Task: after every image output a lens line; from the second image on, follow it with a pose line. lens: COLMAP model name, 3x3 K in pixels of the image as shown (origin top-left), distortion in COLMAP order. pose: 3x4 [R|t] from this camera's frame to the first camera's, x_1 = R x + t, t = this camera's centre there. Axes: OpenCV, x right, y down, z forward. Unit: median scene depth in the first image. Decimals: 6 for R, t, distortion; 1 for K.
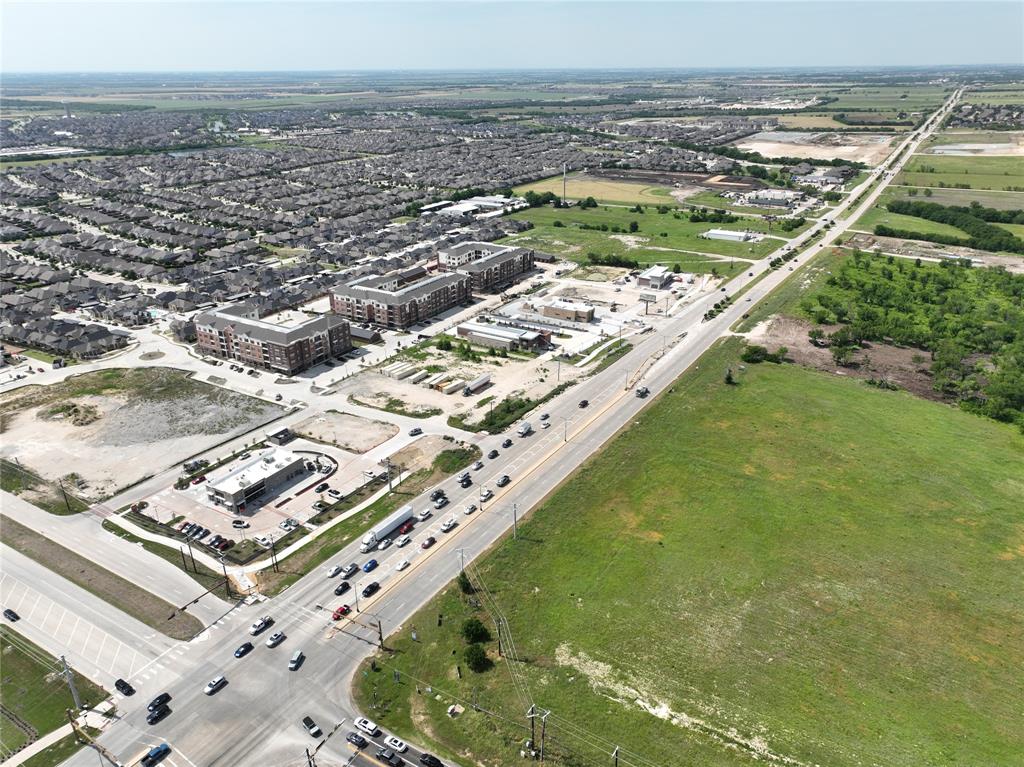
lens RADIAL K [[720.1, 0, 512.0], [0, 720.1, 383.5], [0, 0, 1]] dist [-0.000264, 0.019579]
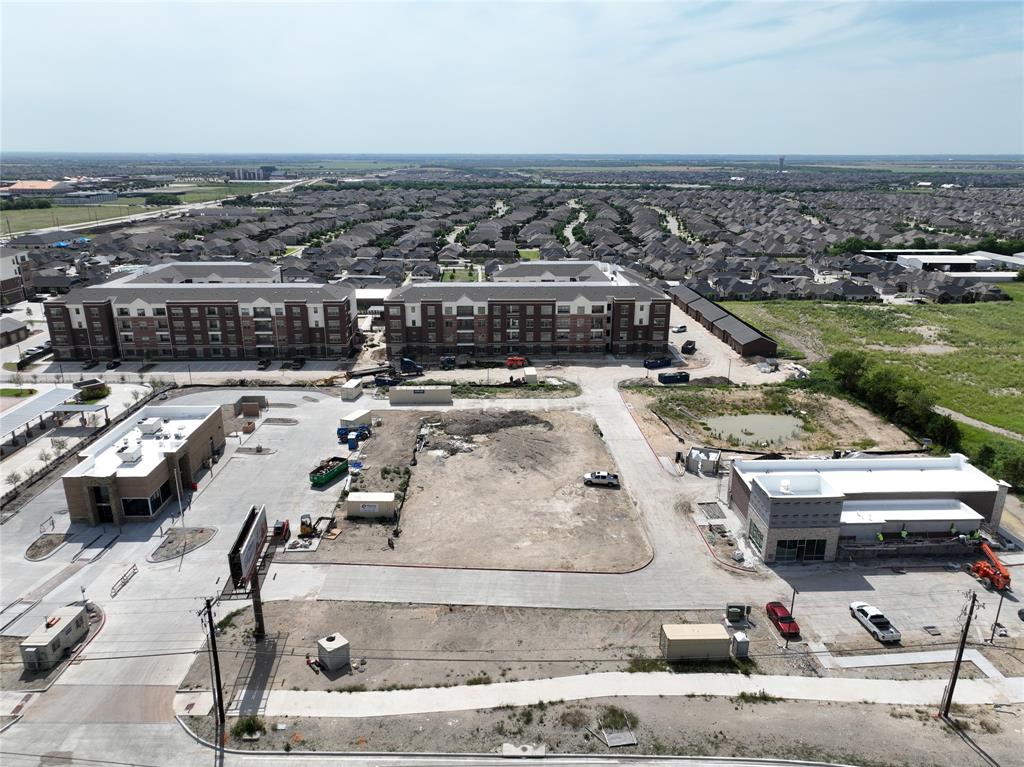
lens RADIAL K [[720.1, 0, 512.0], [0, 720.1, 383.5], [0, 0, 1]] dist [-0.000264, 0.019579]
pose [[0.550195, 0.269208, -0.790451, 0.172061], [-0.343951, 0.935638, 0.079247, -0.094489], [0.760910, 0.228275, 0.607377, 0.468708]]
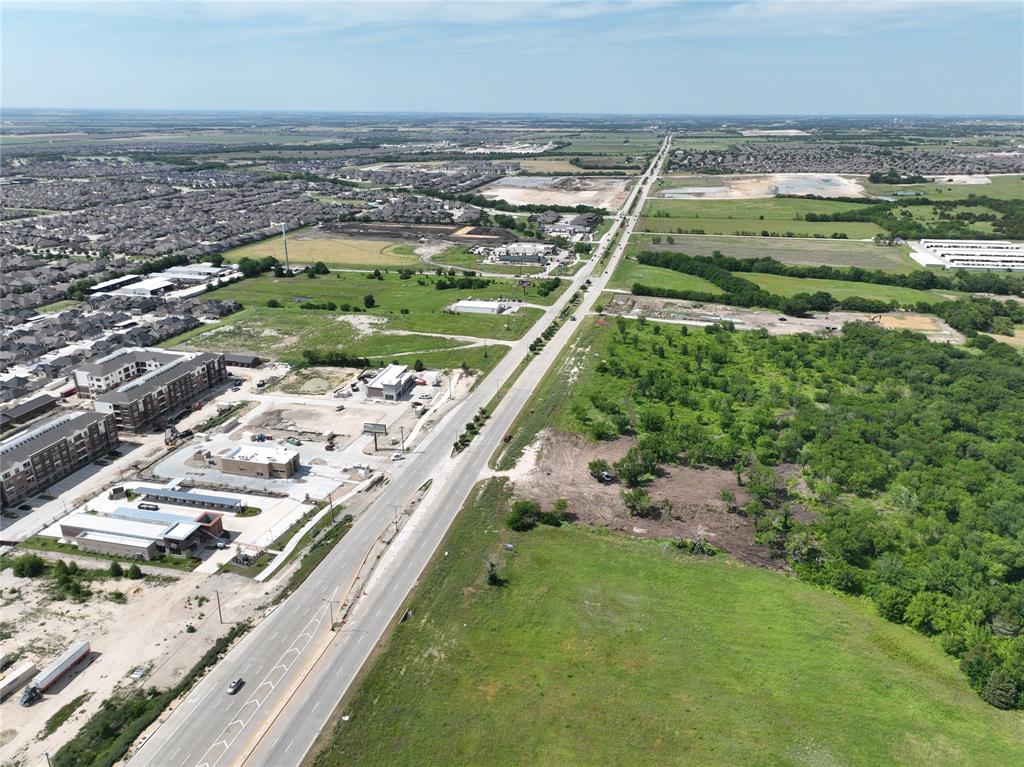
lens RADIAL K [[720.1, 0, 512.0], [0, 720.1, 383.5], [0, 0, 1]] dist [-0.000264, 0.019579]
pose [[0.948463, -0.099688, 0.300799, 0.053558], [0.115137, 0.992767, -0.034031, -0.061795], [-0.295231, 0.066910, 0.953080, 0.137608]]
